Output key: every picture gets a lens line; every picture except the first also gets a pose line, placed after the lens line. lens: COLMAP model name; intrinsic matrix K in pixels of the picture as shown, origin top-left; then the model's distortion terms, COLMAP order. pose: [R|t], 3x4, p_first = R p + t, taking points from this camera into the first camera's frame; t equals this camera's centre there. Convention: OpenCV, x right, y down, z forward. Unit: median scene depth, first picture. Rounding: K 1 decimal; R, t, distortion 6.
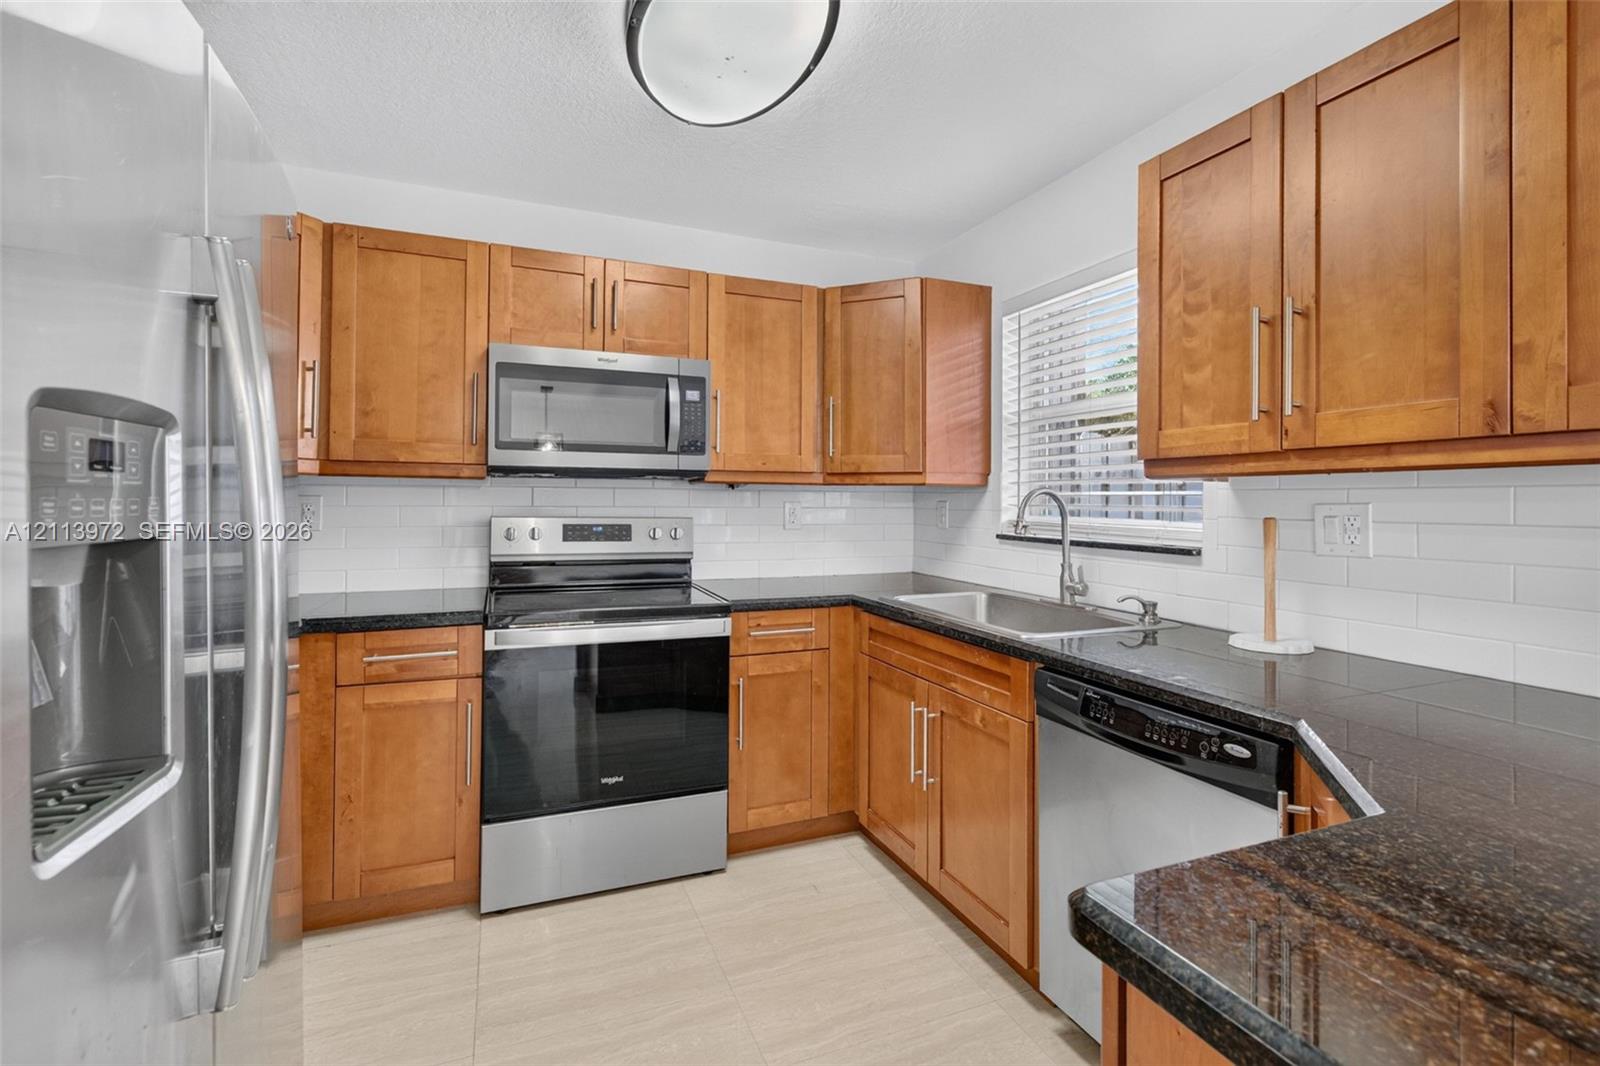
lens RADIAL K [[743.4, 0, 811.9], [0, 743.4, 504.8], [0, 0, 1]] dist [0.000482, 0.000202]
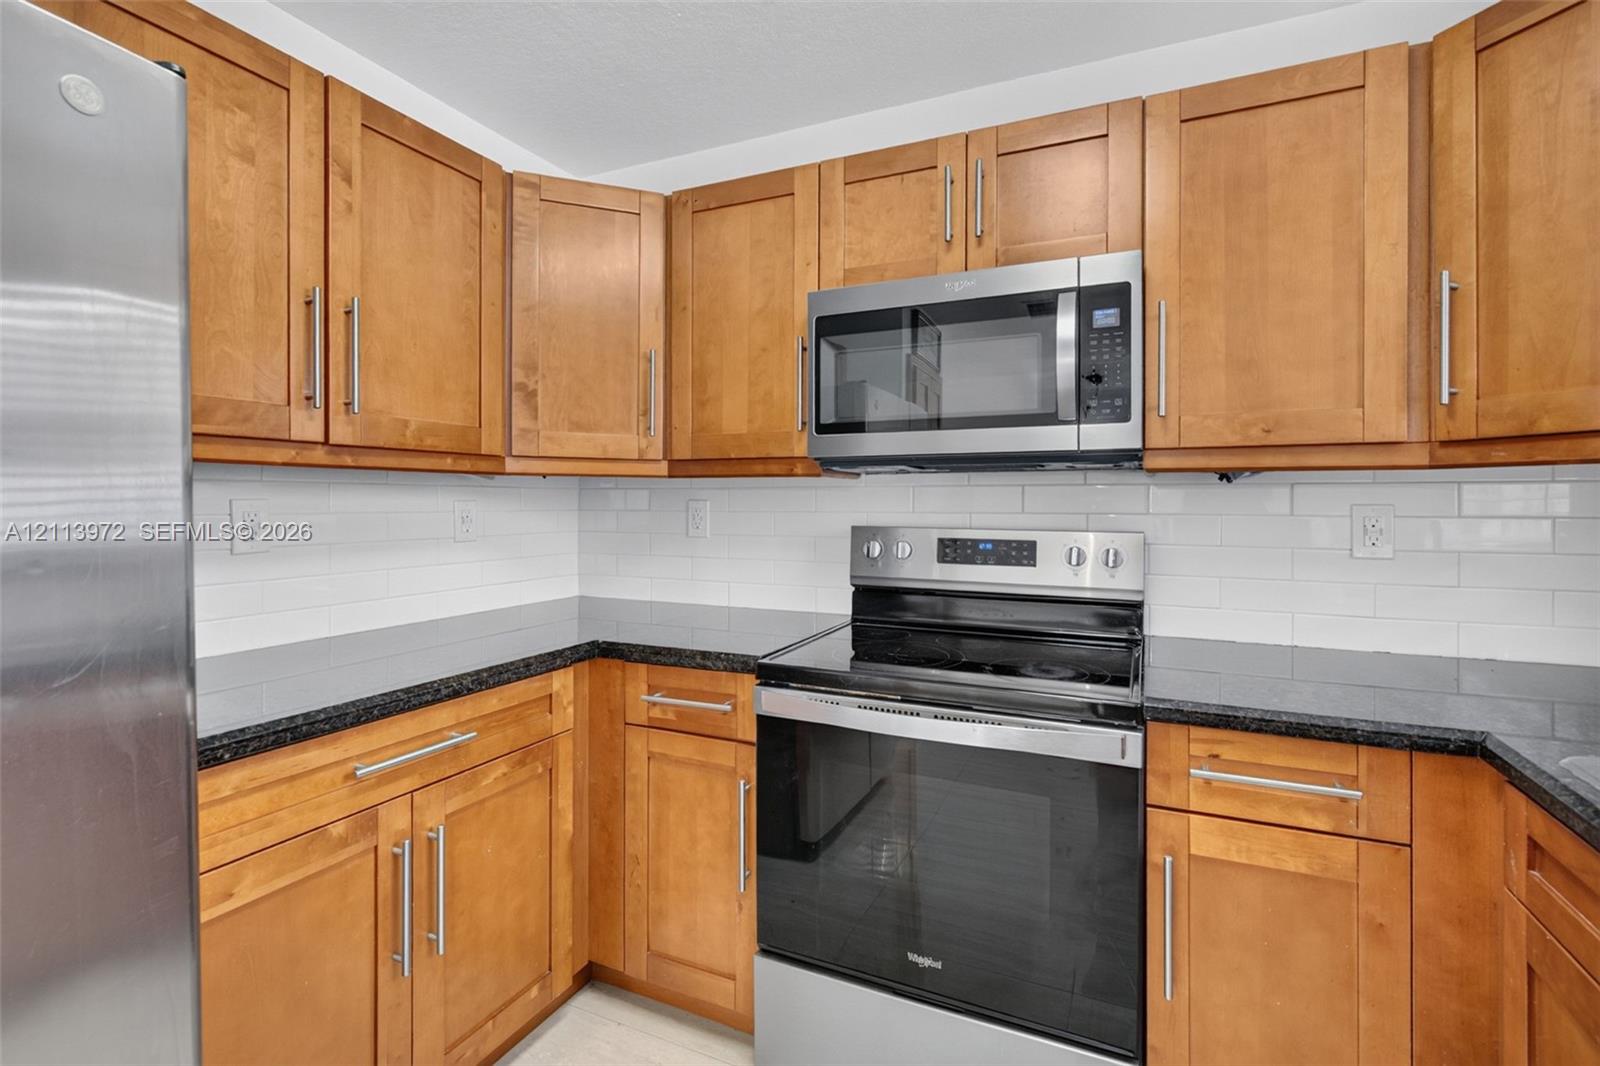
lens RADIAL K [[743.4, 0, 811.9], [0, 743.4, 504.8], [0, 0, 1]] dist [0.000482, 0.000202]
pose [[0.676716, -0.003523, -0.736236, 0.107027], [0.001196, 0.999992, -0.003685, -0.002739], [0.736243, 0.001613, 0.676715, 0.458916]]
